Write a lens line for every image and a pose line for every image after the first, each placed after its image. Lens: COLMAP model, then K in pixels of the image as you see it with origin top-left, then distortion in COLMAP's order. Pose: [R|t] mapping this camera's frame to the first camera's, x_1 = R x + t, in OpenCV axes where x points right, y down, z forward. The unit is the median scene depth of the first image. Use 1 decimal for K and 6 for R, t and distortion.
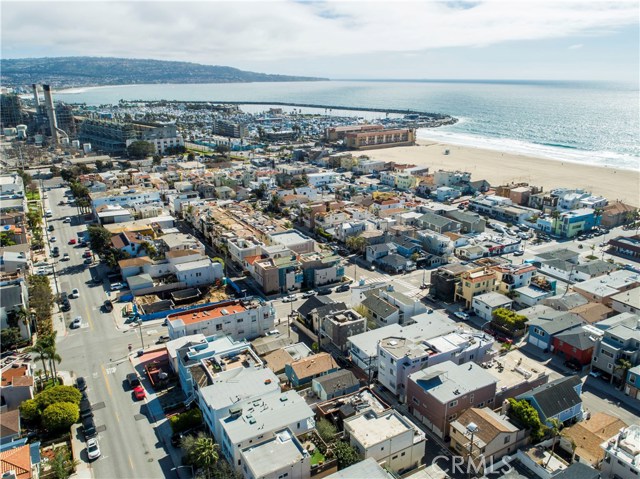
lens RADIAL K [[498.9, 0, 320.0], [0, 498.9, 239.5], [0, 0, 1]] dist [-0.013741, -0.004185]
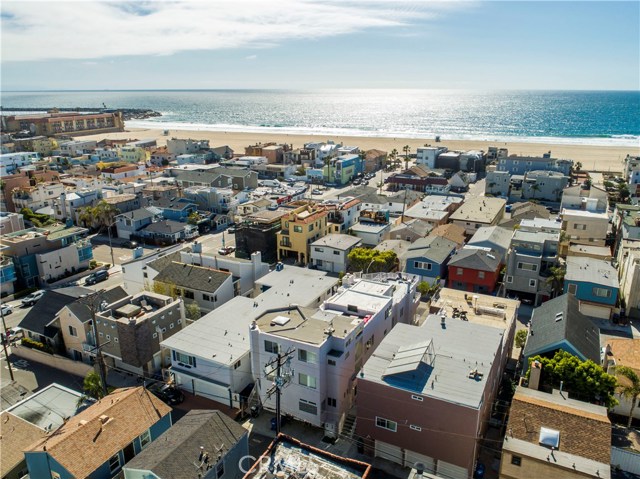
lens RADIAL K [[498.9, 0, 320.0], [0, 498.9, 239.5], [0, 0, 1]] dist [-0.013741, -0.004185]
pose [[0.834505, -0.162463, 0.526504, -0.035061], [0.170023, 0.984839, 0.034406, 0.078101], [-0.524112, 0.060806, 0.849476, 0.366917]]
